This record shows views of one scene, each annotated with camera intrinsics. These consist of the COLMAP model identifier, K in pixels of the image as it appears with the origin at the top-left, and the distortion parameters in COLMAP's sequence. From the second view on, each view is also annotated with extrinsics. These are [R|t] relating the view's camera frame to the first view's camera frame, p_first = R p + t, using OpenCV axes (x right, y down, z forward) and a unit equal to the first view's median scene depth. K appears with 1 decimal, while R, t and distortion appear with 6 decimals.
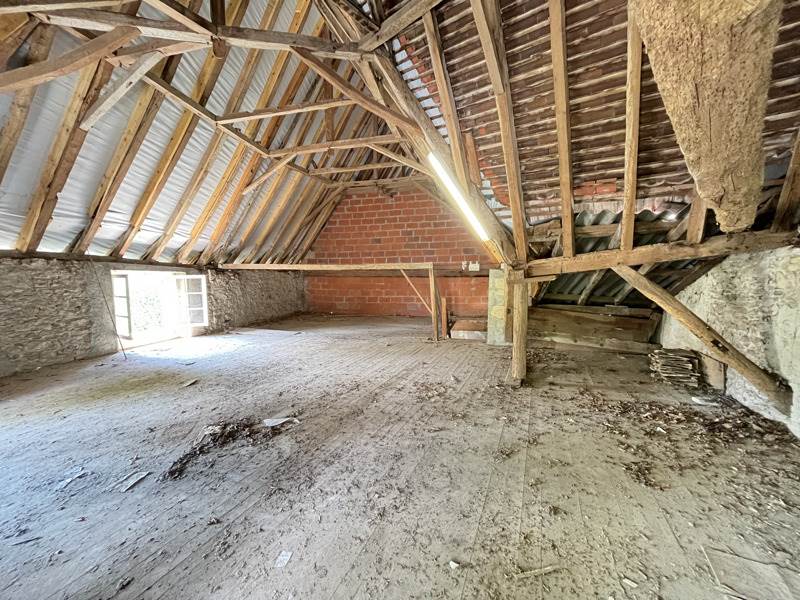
lens RADIAL K [[324.7, 0, 398.9], [0, 324.7, 300.4], [0, 0, 1]] dist [0.000723, 0.000011]
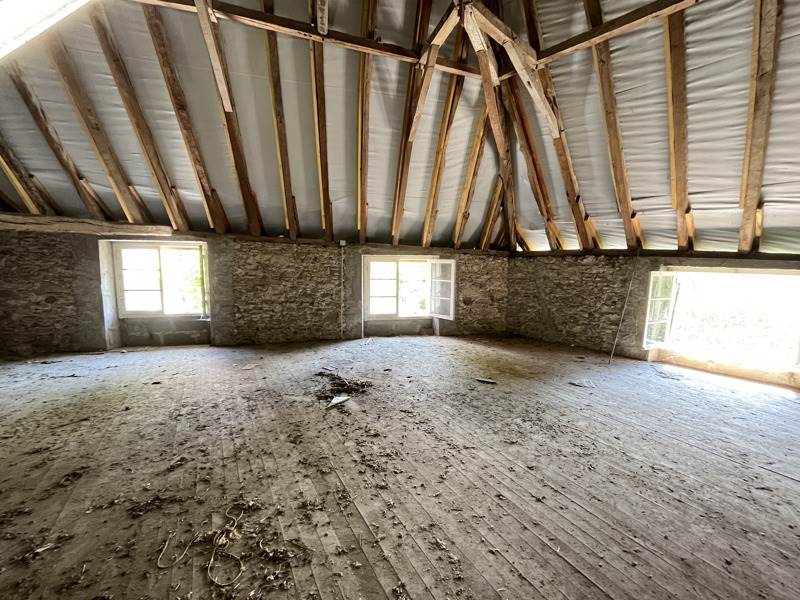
lens RADIAL K [[324.7, 0, 397.8], [0, 324.7, 298.2], [0, 0, 1]] dist [0.000723, 0.000011]
pose [[-0.593819, 0.086197, -0.799968, 0.295949], [-0.076032, 0.983784, 0.162443, -0.137458], [0.800998, 0.157285, -0.577636, 1.373341]]
